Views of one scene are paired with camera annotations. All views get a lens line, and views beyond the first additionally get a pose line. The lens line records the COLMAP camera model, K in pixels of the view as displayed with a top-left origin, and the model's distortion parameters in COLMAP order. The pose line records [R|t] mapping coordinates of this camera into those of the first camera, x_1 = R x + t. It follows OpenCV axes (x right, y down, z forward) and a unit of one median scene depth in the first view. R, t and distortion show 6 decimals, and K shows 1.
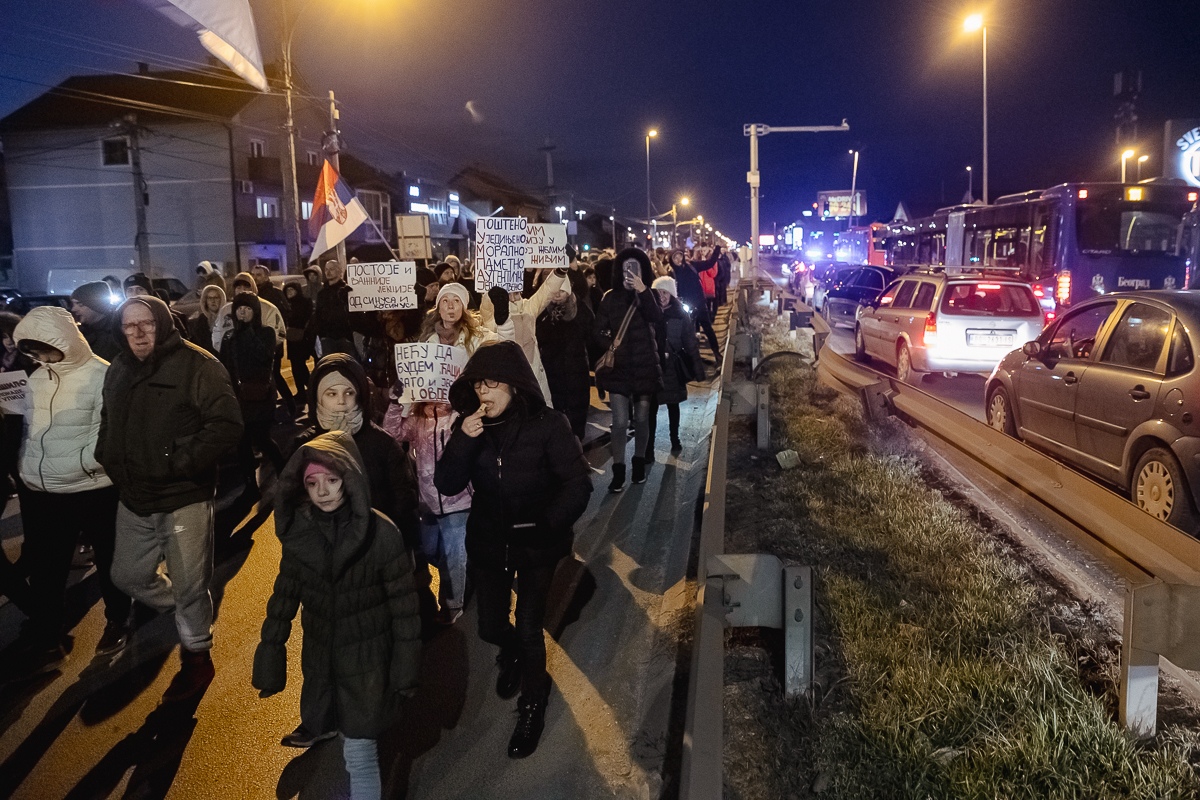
lens RADIAL K [[933.1, 0, 641.3], [0, 933.1, 368.1], [0, 0, 1]] dist [-0.115490, 0.113020]
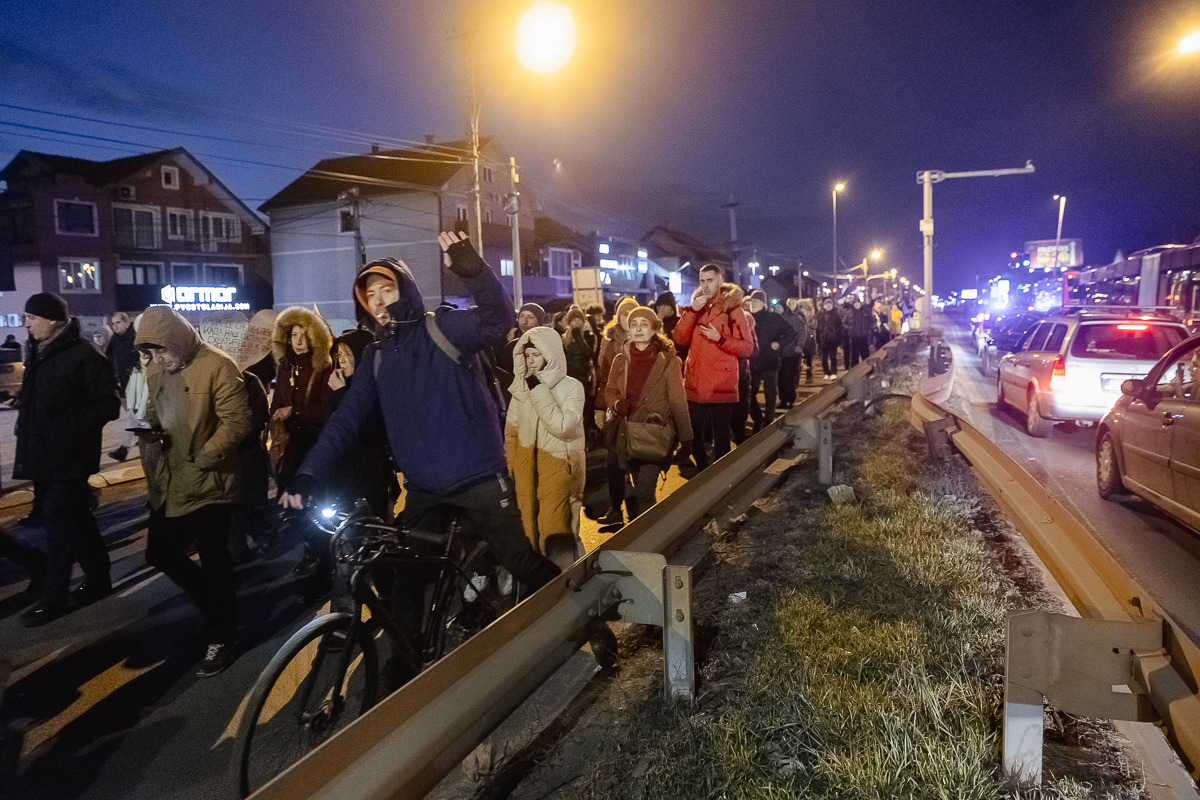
lens RADIAL K [[908.1, 0, 585.9], [0, 908.1, 397.2], [0, 0, 1]] dist [-0.114263, 0.110956]
pose [[0.946372, 0.022487, -0.322297, 0.149264], [-0.033608, 0.999015, -0.028983, 0.023266], [0.321327, 0.038261, 0.946195, 0.007688]]
